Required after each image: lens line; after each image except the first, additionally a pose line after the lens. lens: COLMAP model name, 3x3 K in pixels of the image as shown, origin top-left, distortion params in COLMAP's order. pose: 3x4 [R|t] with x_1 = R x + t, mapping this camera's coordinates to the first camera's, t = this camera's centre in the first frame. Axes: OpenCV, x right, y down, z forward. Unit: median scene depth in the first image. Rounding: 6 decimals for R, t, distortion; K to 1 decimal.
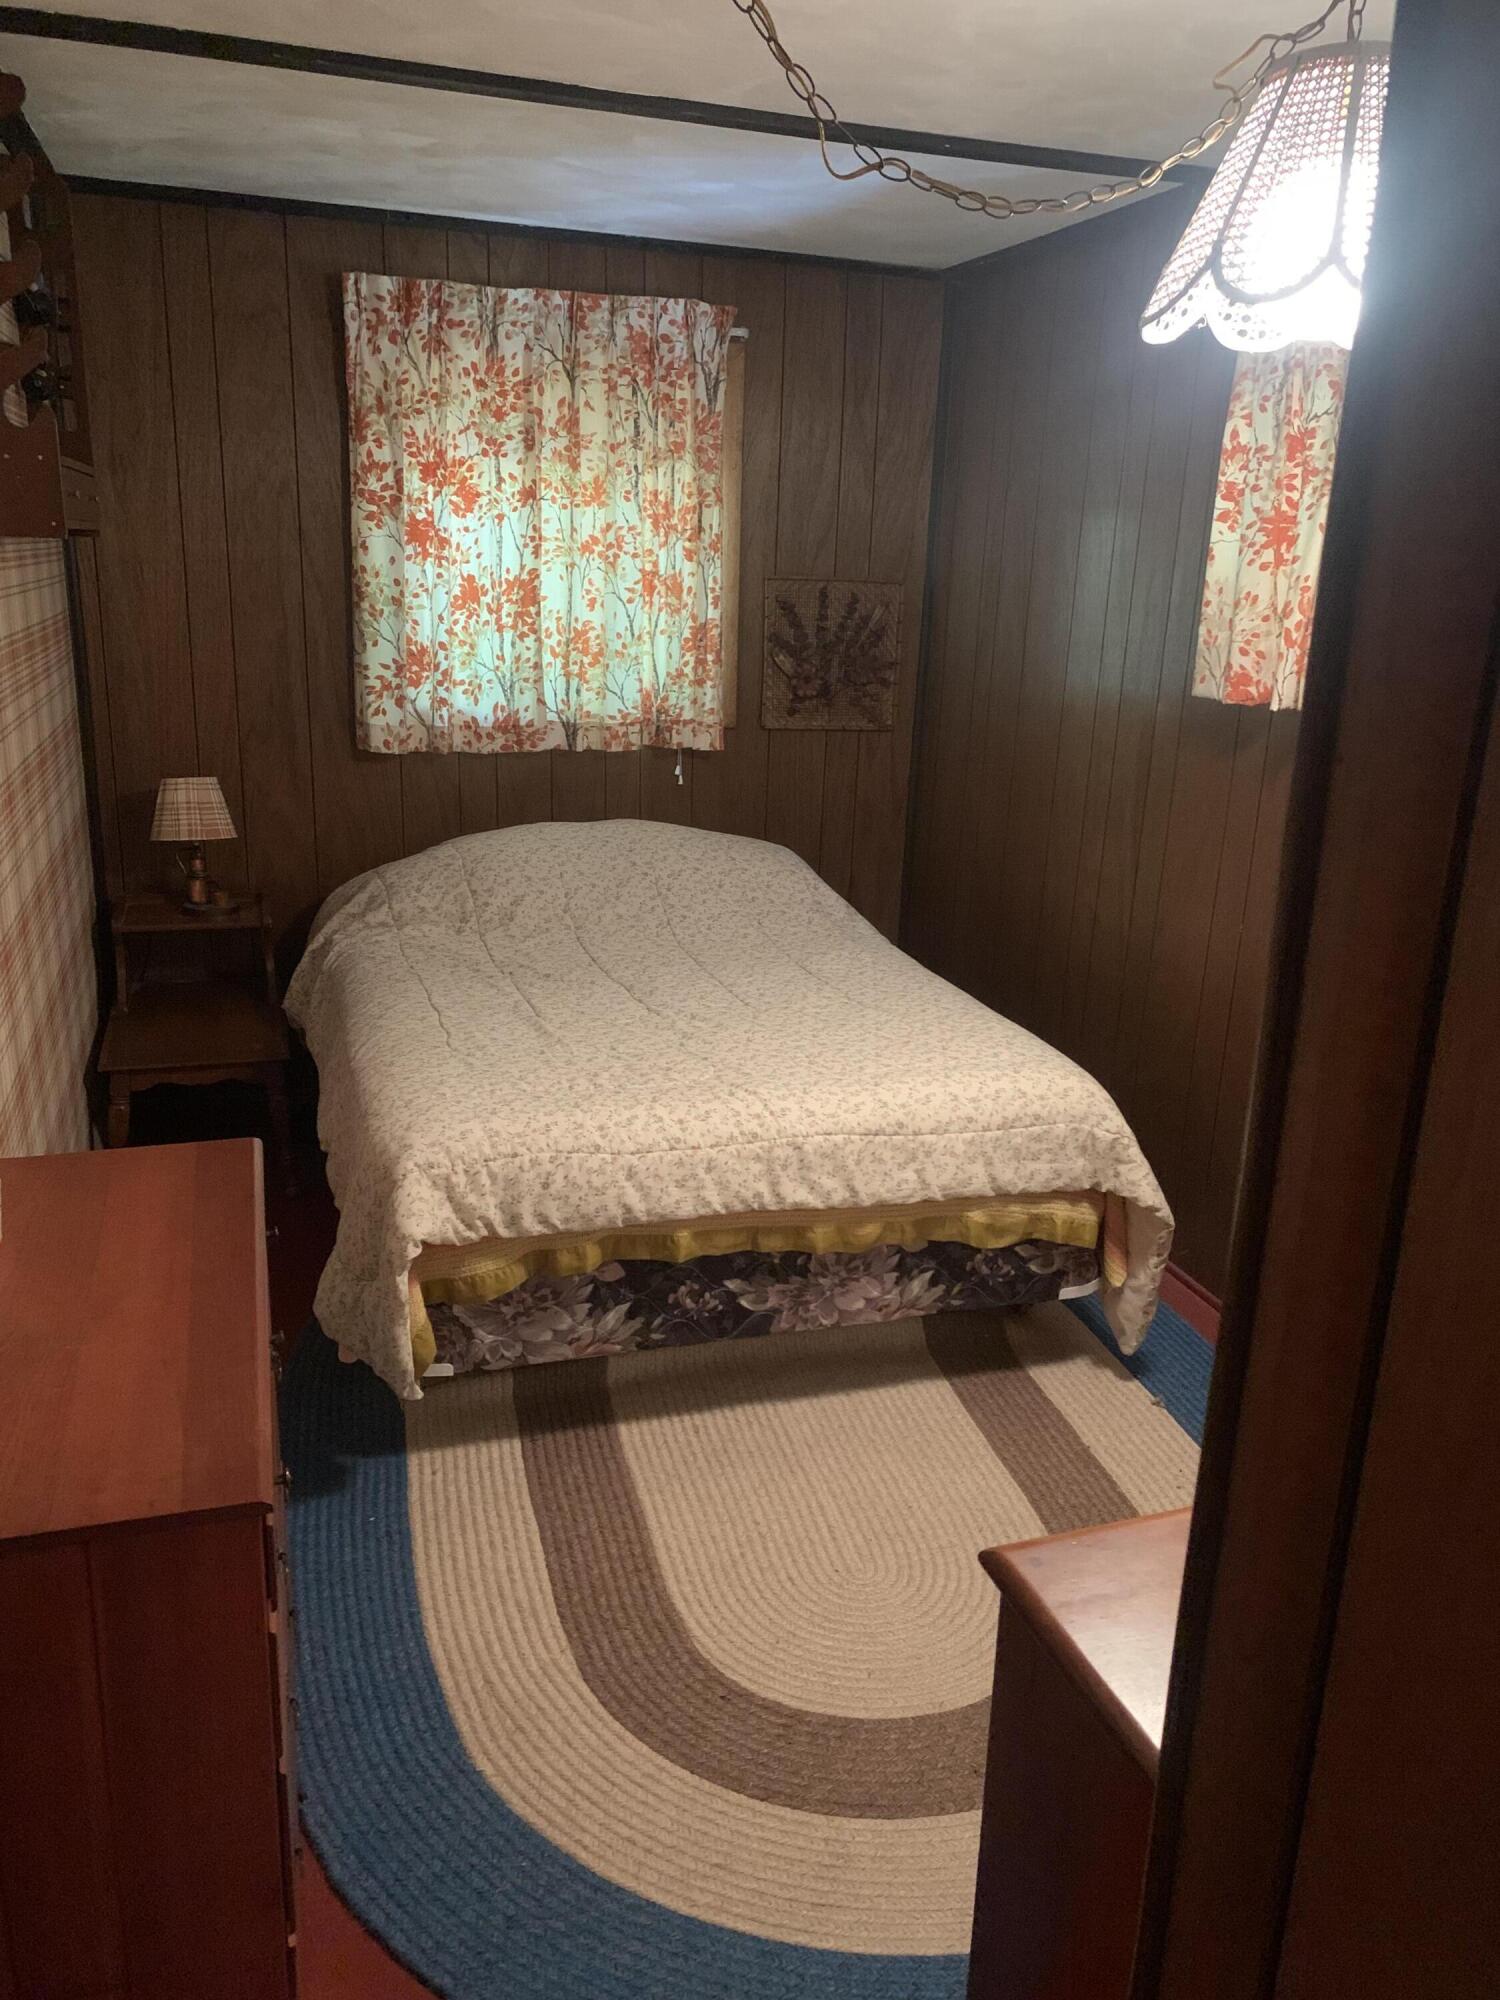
lens RADIAL K [[1525.1, 0, 746.3], [0, 1525.1, 997.3], [0, 0, 1]] dist [0.048776, -0.058681]
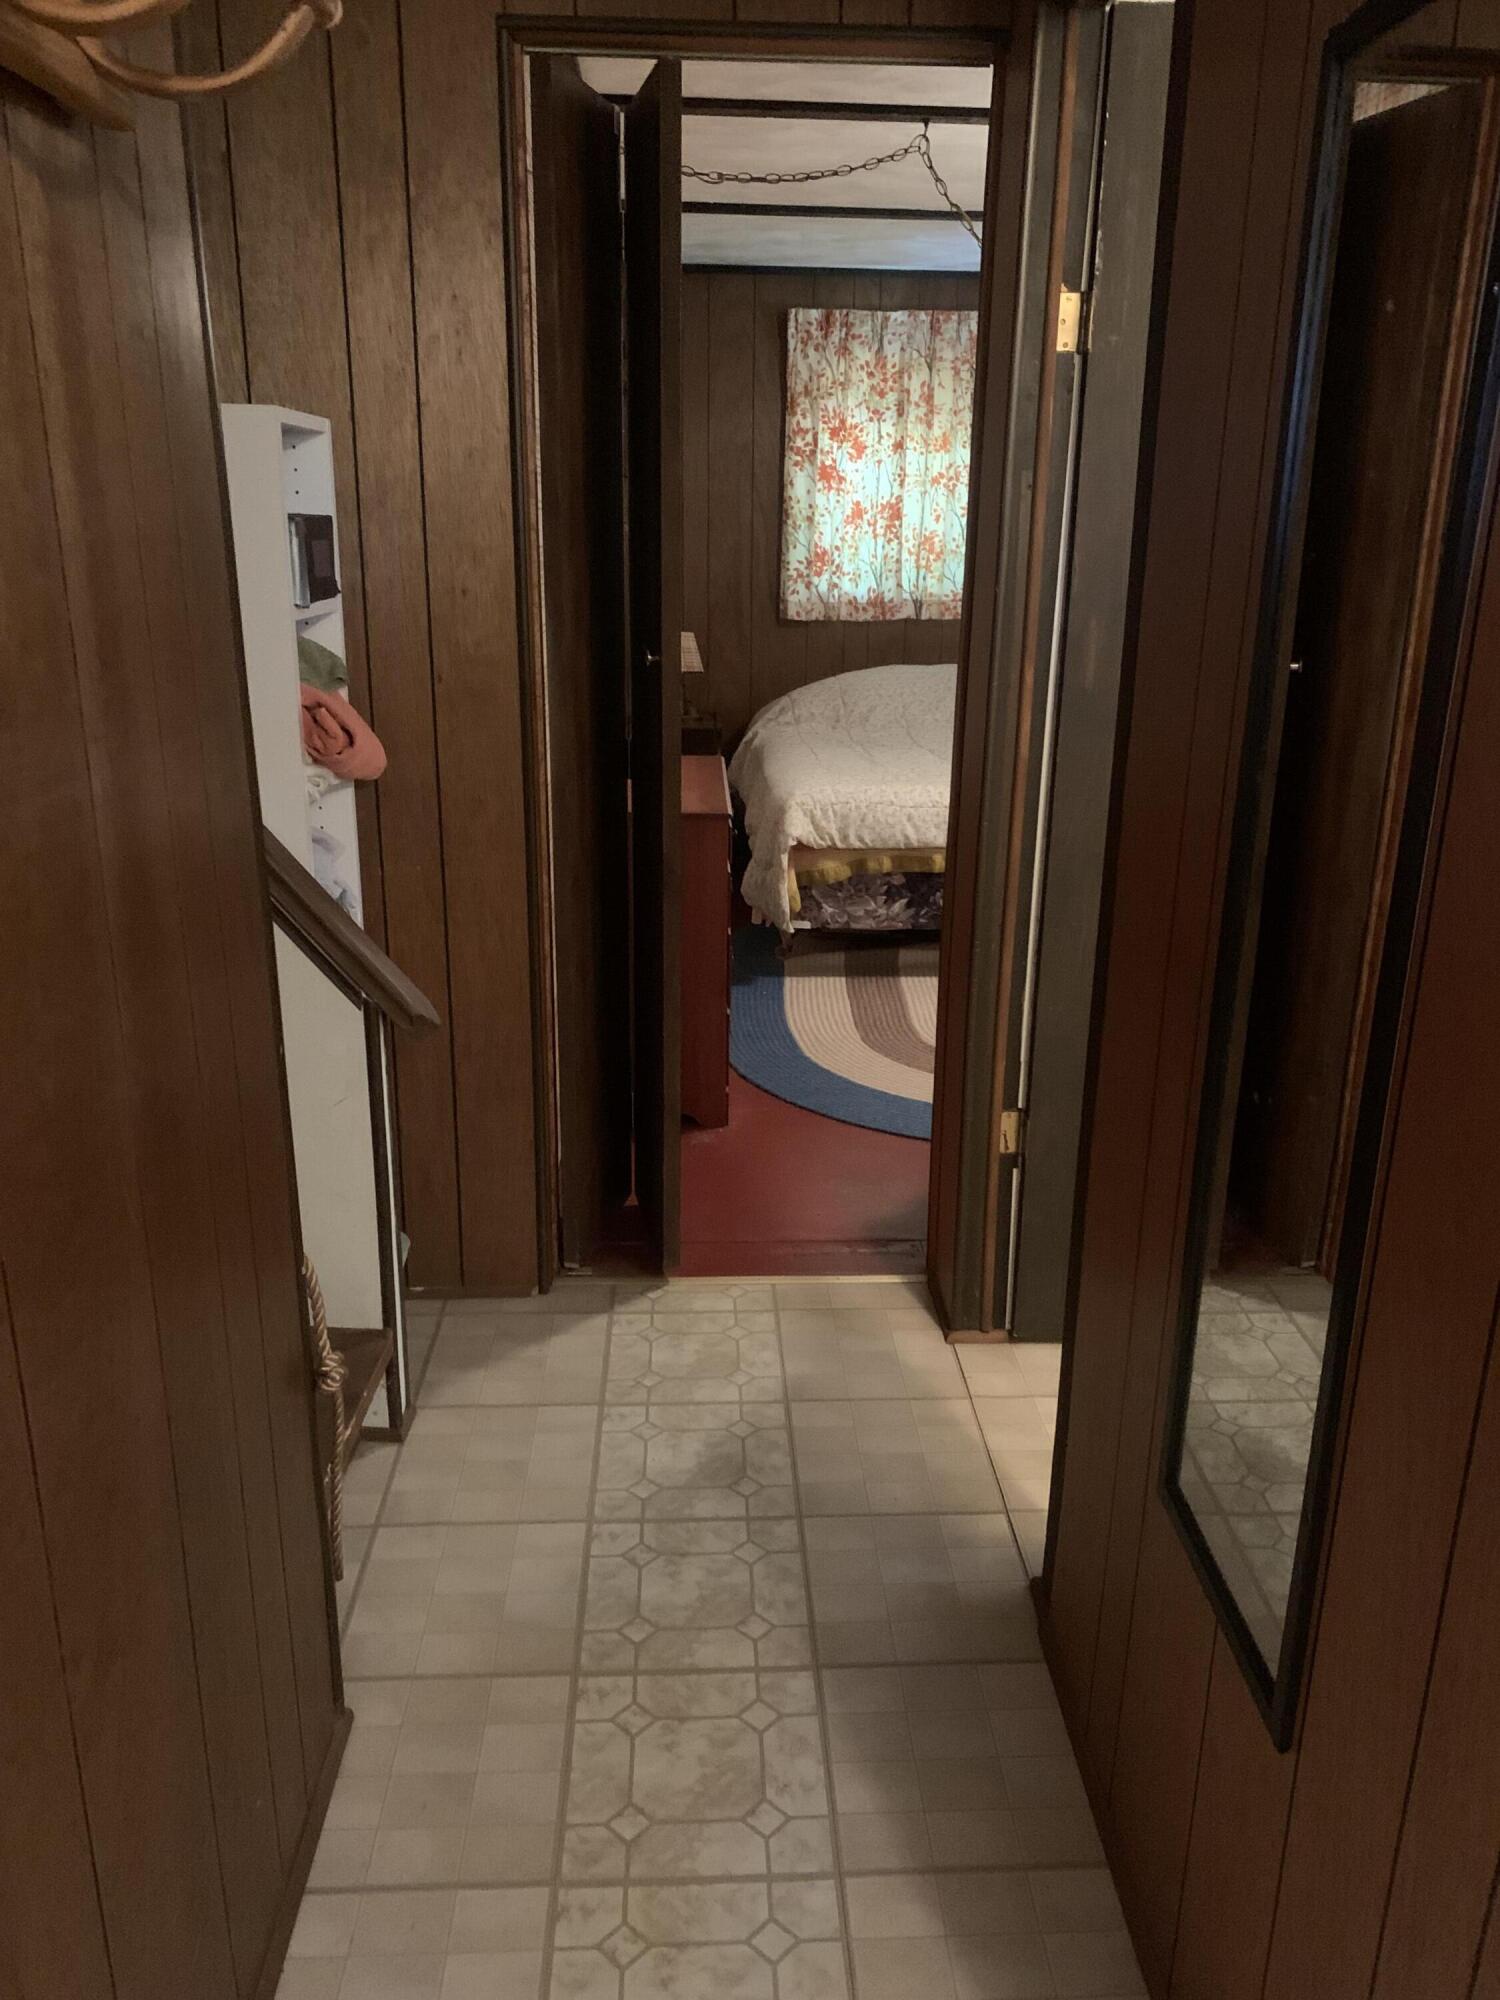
lens RADIAL K [[1525.1, 0, 756.3], [0, 1525.1, 1007.6], [0, 0, 1]] dist [0.048776, -0.058681]
pose [[0.965587, 0.062061, -0.252567, 0.145360], [-0.054269, 0.997814, 0.037708, 0.183758], [0.254356, -0.022704, 0.966844, -0.536147]]
